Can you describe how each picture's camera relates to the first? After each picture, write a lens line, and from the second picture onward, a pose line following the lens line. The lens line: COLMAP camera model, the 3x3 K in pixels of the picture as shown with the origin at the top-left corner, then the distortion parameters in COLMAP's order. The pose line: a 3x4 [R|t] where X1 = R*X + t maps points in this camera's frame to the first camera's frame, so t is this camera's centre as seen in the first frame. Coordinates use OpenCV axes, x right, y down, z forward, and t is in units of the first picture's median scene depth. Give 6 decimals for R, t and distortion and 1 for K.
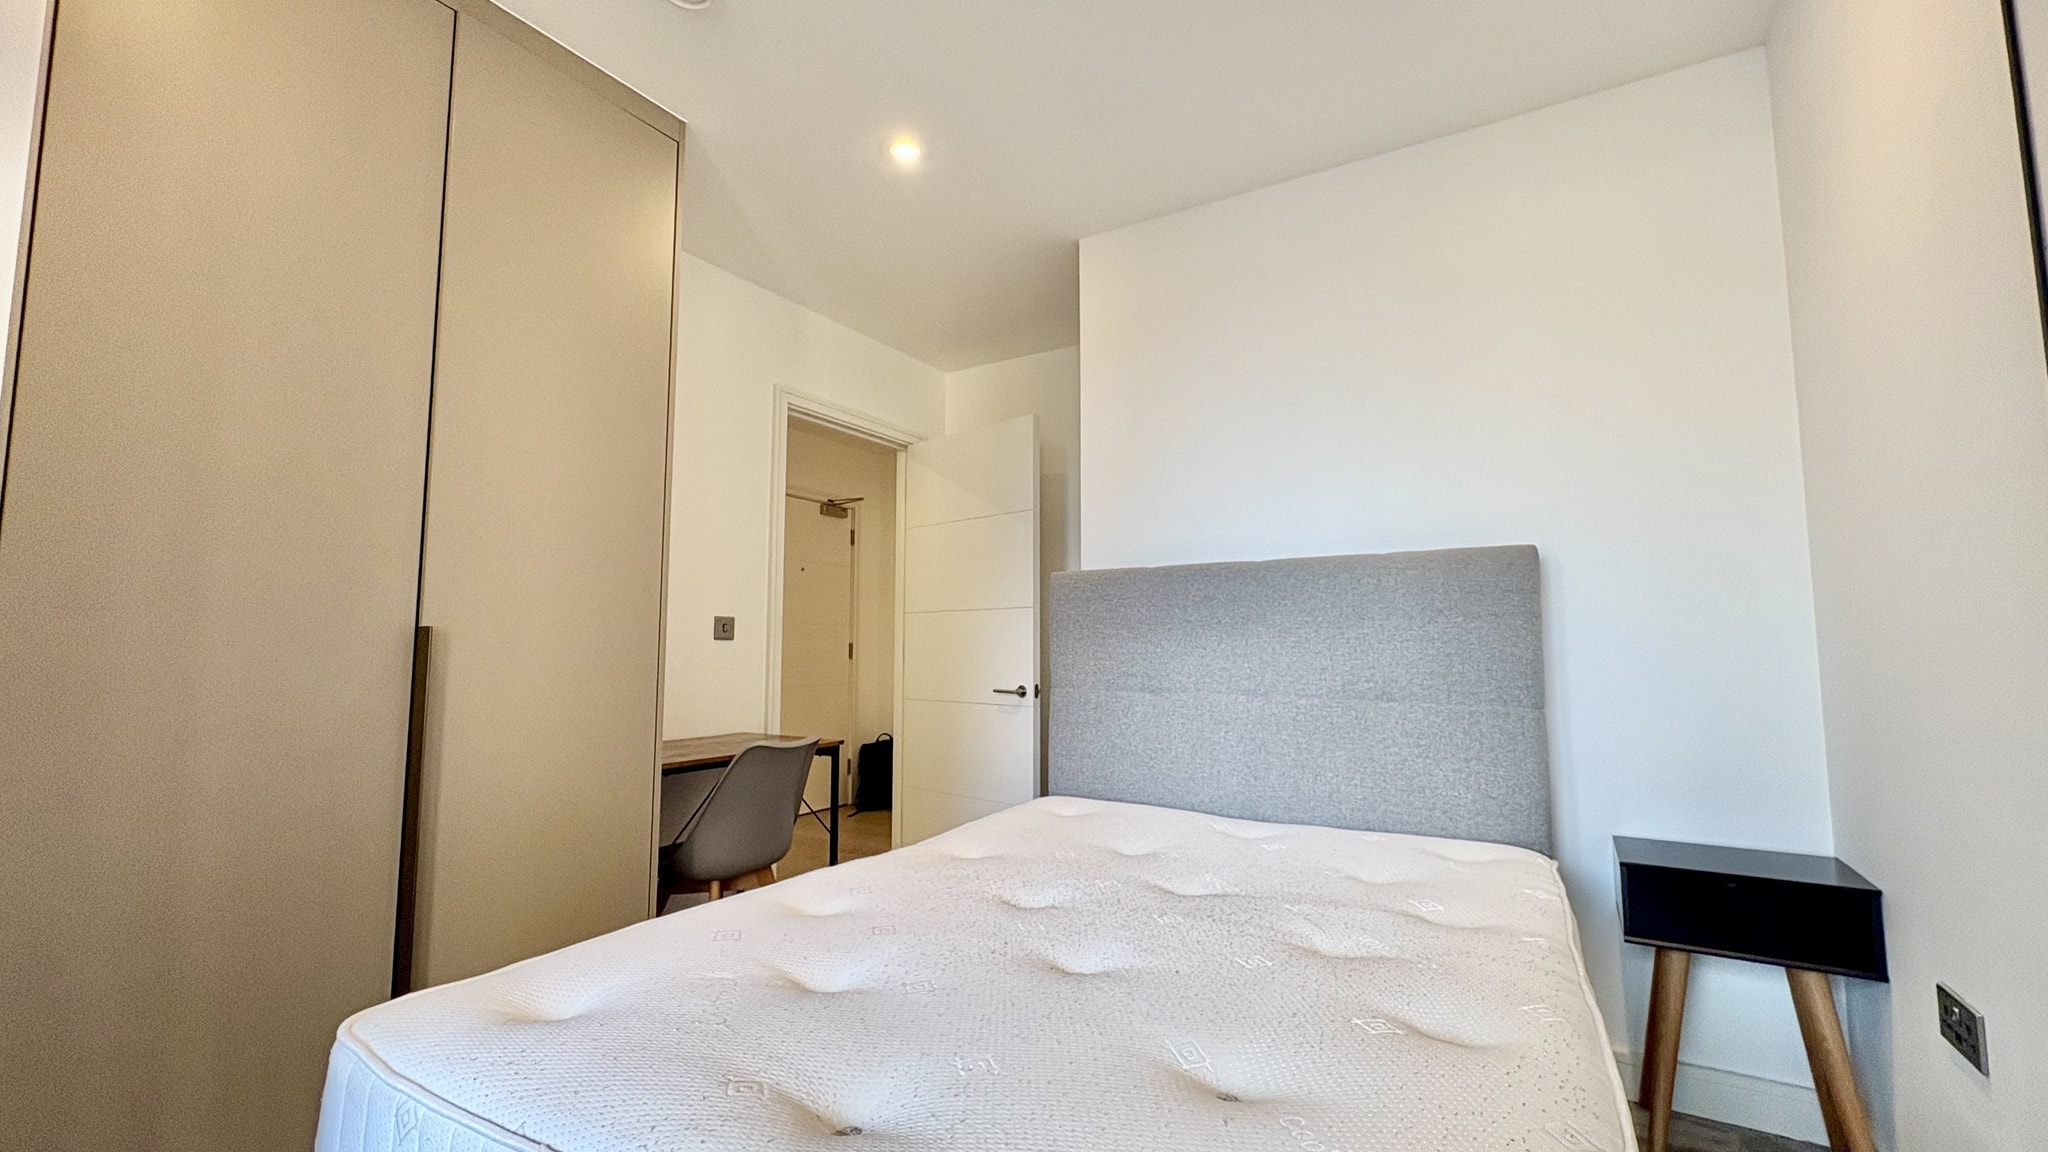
lens RADIAL K [[861.0, 0, 1022.4], [0, 861.0, 576.1], [0, 0, 1]] dist [0.000388, 0.000007]
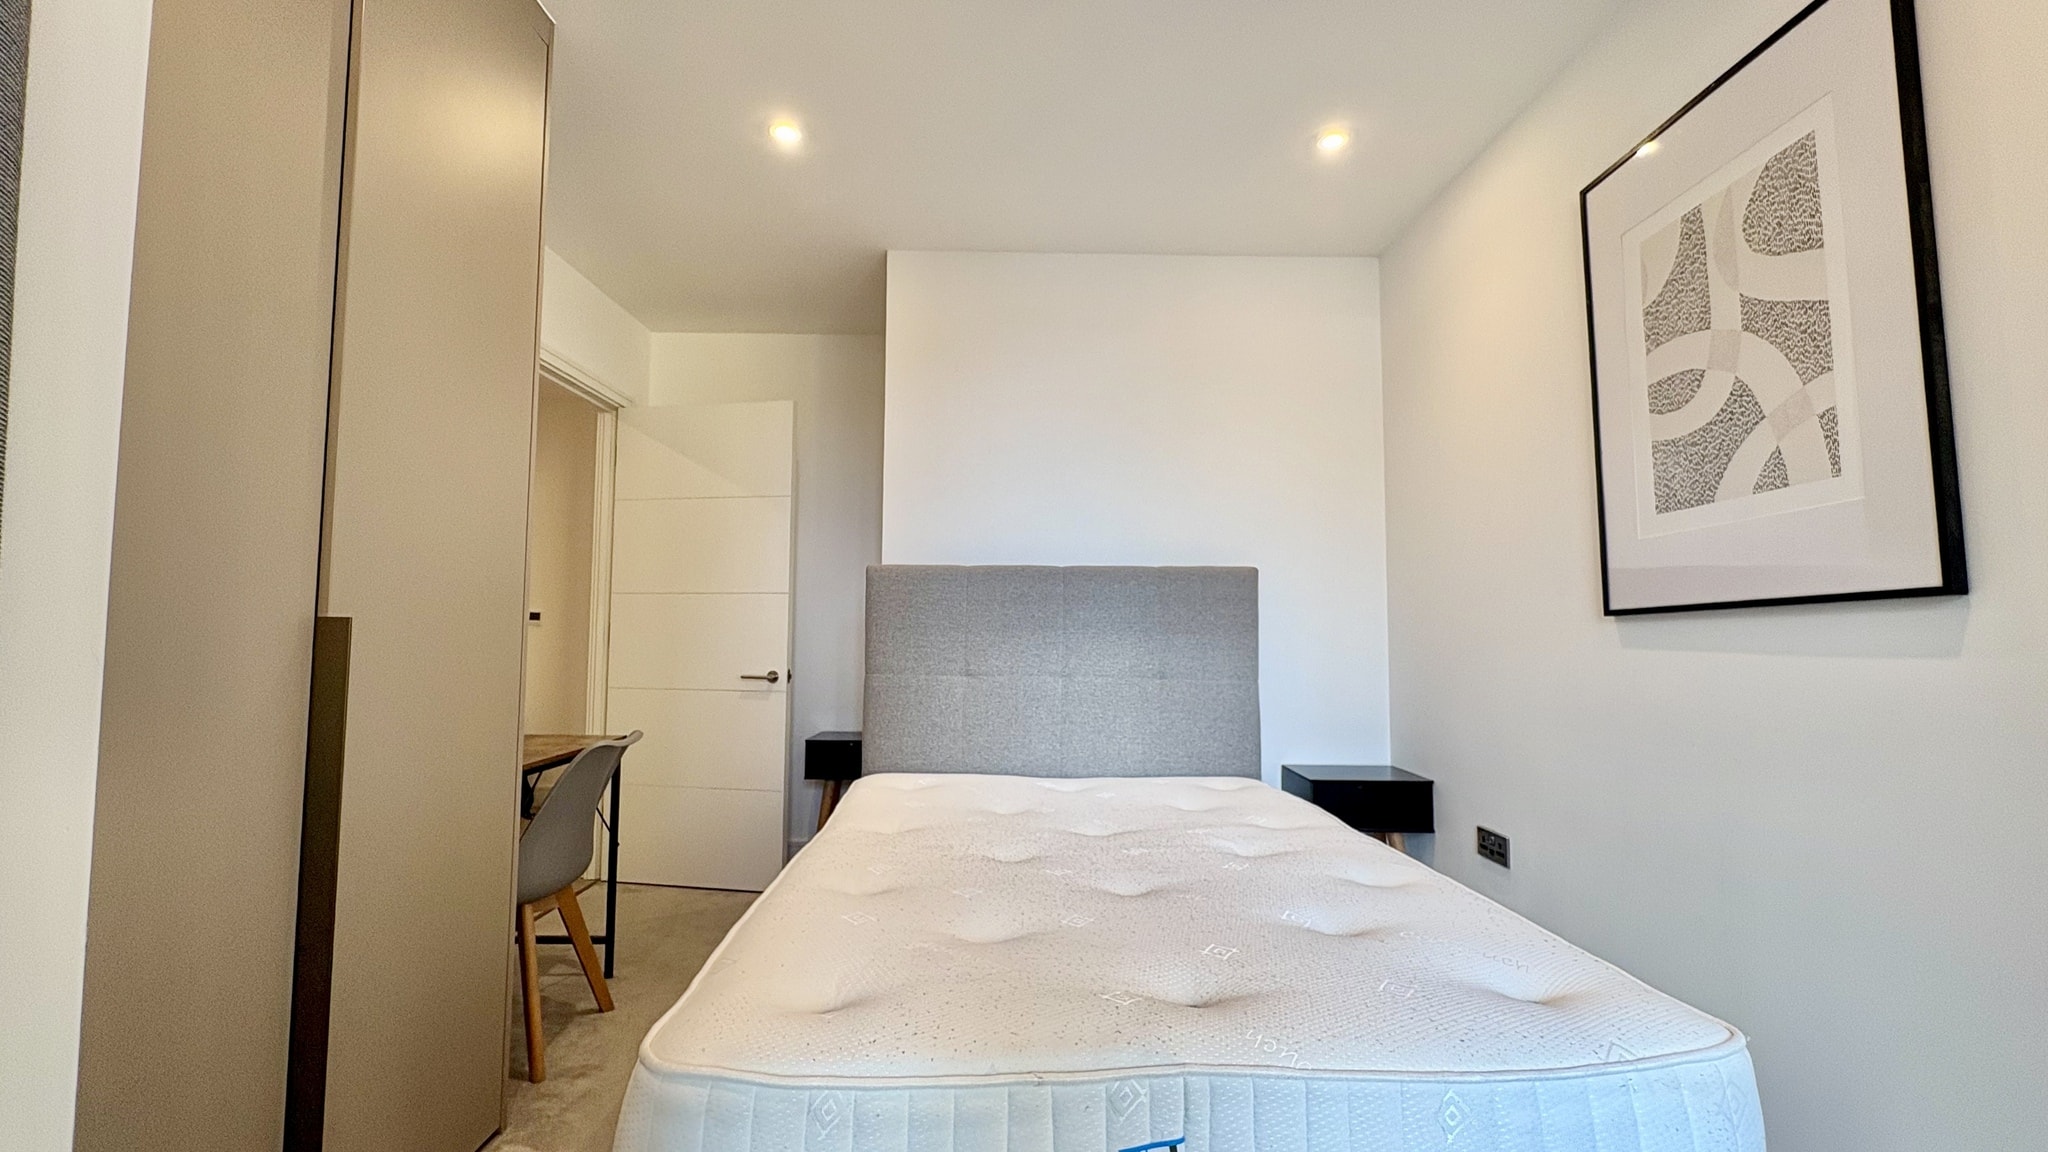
lens RADIAL K [[861.0, 0, 1011.6], [0, 861.0, 573.9], [0, 0, 1]] dist [0.000388, 0.000007]
pose [[0.835801, 0.040413, 0.547543, -0.451546], [-0.053789, 0.998517, 0.008407, -0.013396], [-0.546391, -0.036478, 0.836735, 0.017559]]
